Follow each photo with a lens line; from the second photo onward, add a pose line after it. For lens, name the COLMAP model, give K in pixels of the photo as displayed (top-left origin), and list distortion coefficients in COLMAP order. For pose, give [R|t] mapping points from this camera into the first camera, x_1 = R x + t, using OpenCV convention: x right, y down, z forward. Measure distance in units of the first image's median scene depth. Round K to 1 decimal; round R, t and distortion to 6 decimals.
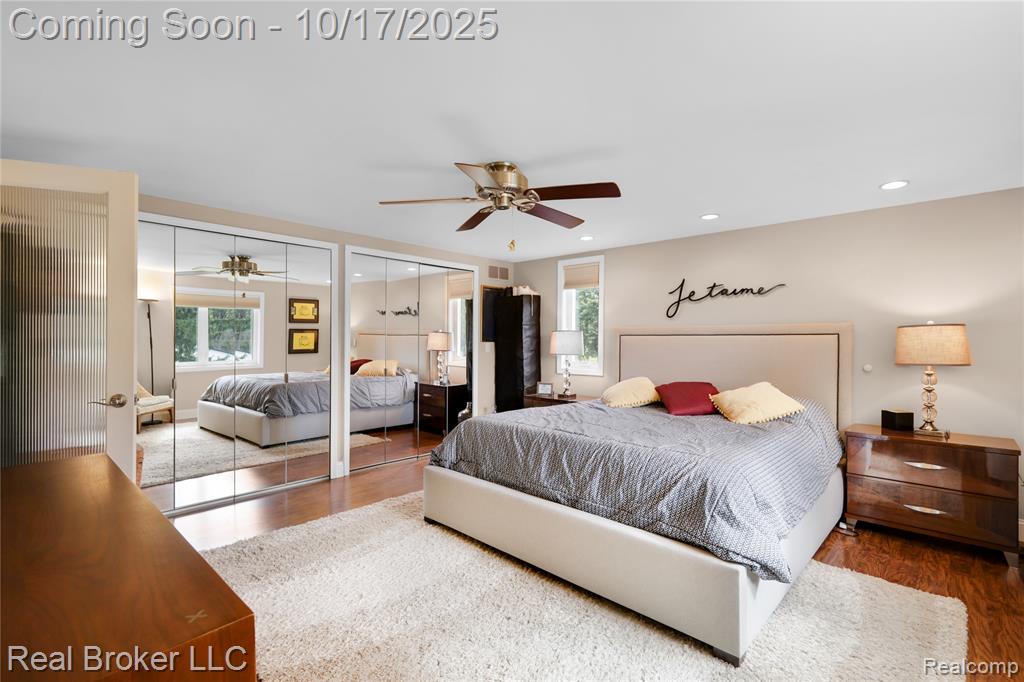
lens RADIAL K [[477.1, 0, 512.0], [0, 477.1, 341.0], [0, 0, 1]] dist [0.025697, -0.000014]
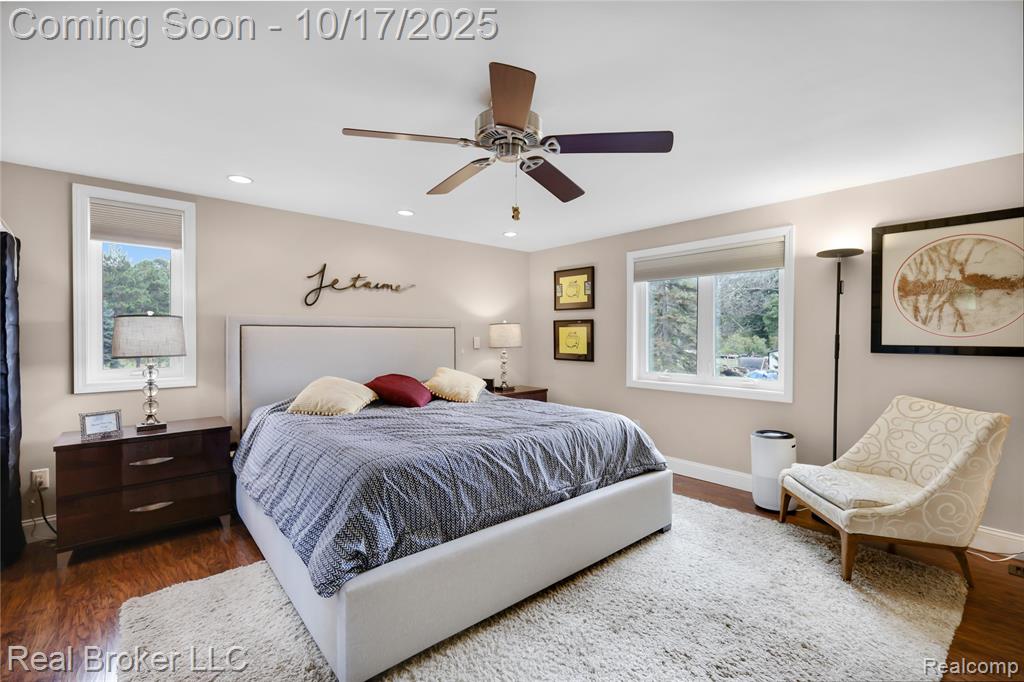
lens RADIAL K [[459.4, 0, 519.4], [0, 459.4, 337.8], [0, 0, 1]] dist [0.007930, 0.000155]
pose [[0.069377, -0.017403, 0.997439, -0.536601], [-0.005640, 0.999825, 0.017837, -0.009849], [-0.997575, -0.006863, 0.069267, 0.646650]]
